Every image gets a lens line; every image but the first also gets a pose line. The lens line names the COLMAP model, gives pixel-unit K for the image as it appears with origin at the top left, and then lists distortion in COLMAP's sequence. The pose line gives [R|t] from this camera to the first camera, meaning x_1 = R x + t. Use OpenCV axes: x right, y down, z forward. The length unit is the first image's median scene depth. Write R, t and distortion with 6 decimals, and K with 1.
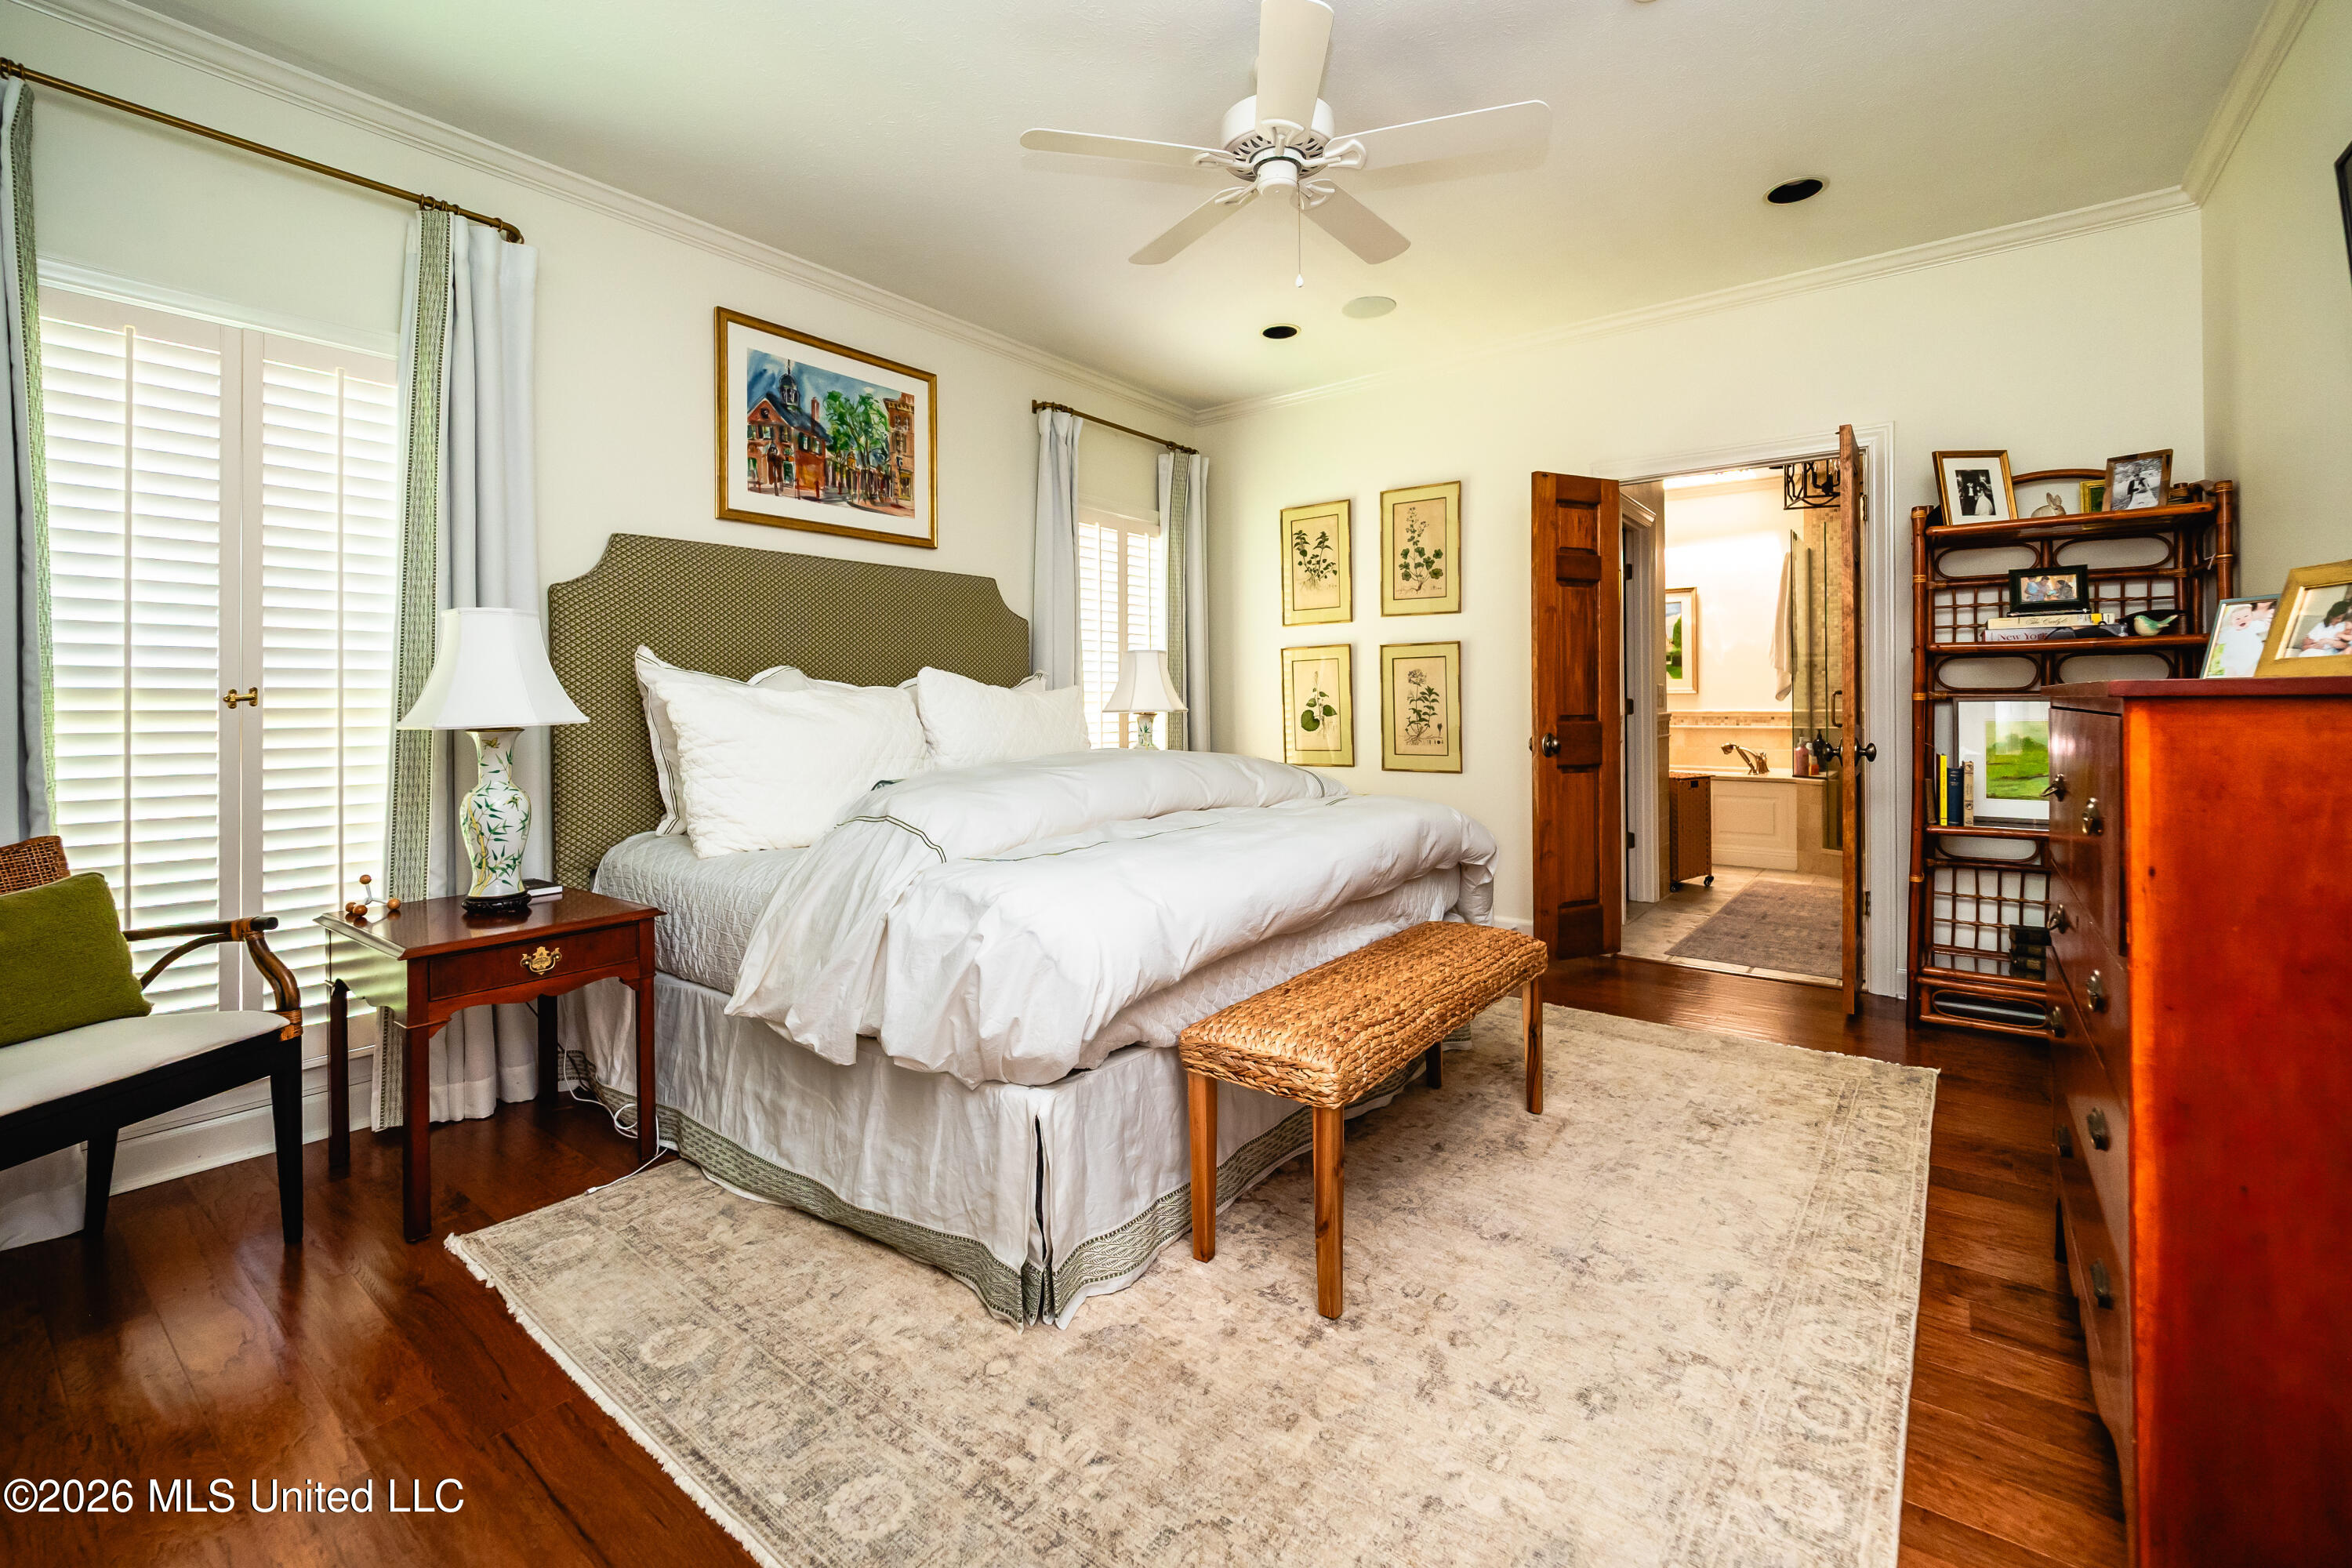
lens RADIAL K [[997.0, 0, 1174.1], [0, 997.0, 684.2], [0, 0, 1]] dist [-0.000951, -0.000072]
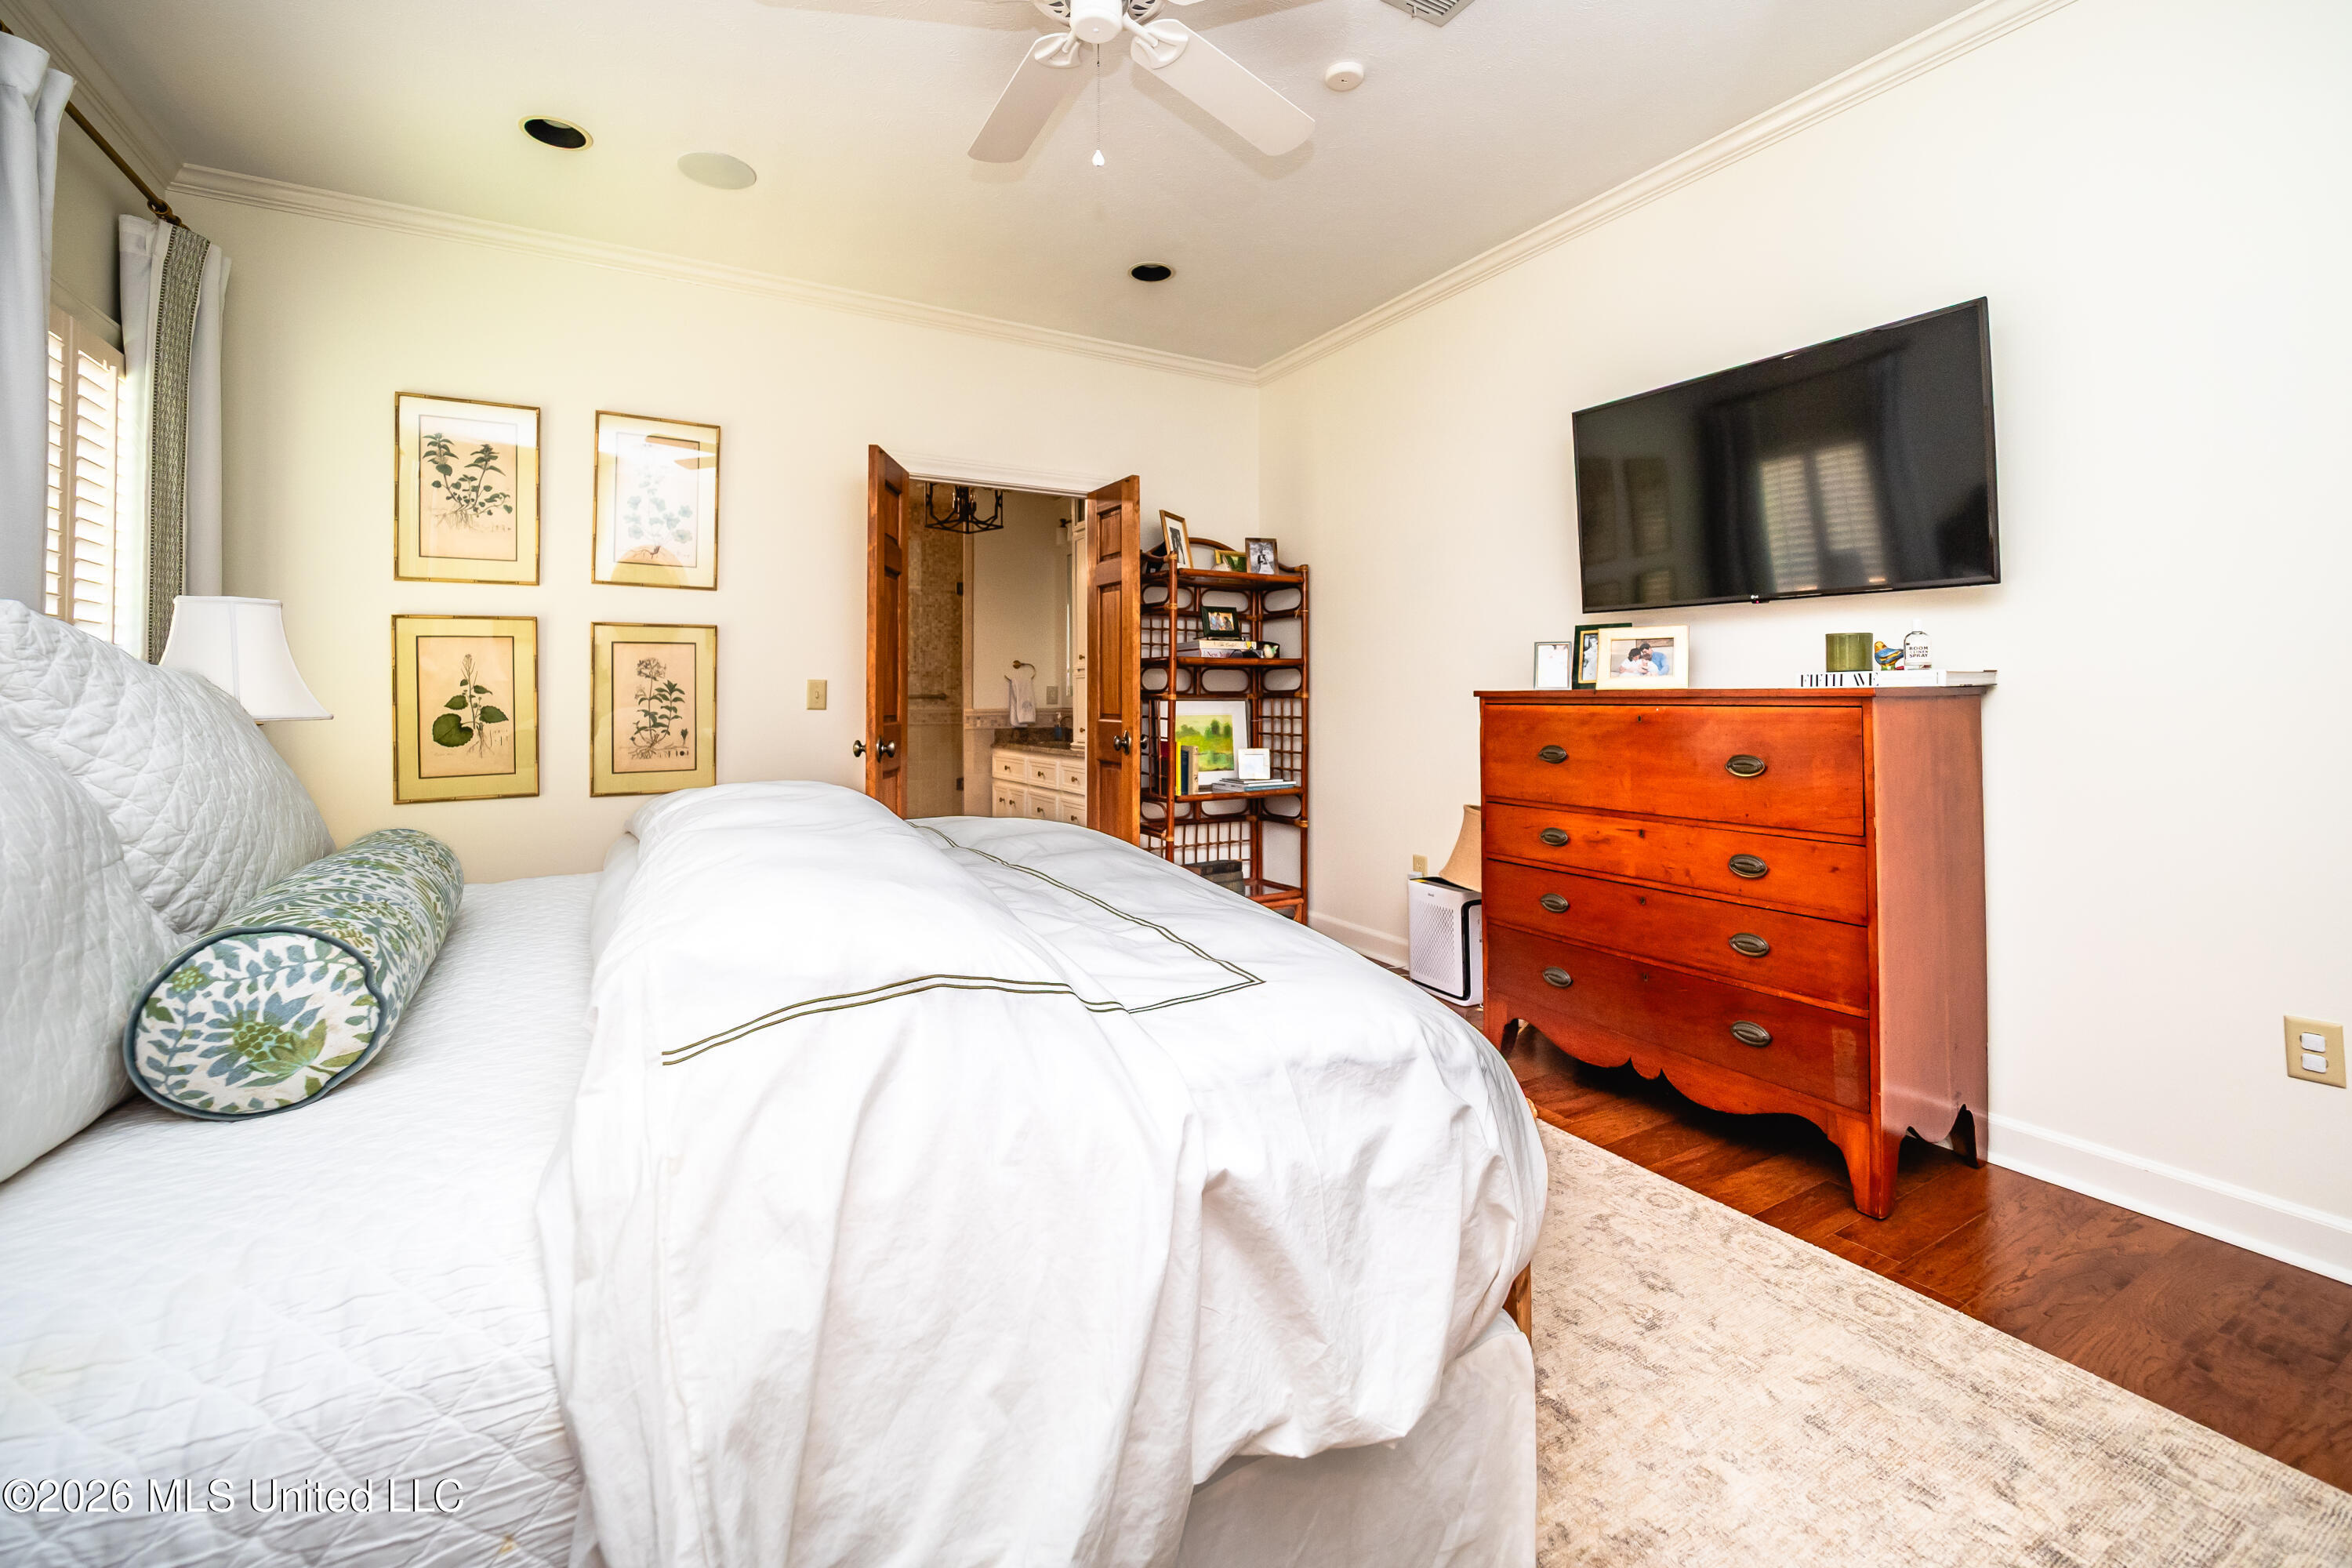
lens RADIAL K [[980.9, 0, 1174.9], [0, 980.9, 665.1], [0, 0, 1]] dist [0.000970, 0.000171]
pose [[0.378513, 0.034169, 0.924965, -0.290945], [-0.016146, 0.999410, -0.030312, 0.006319], [-0.925455, -0.003461, 0.378841, 0.346938]]
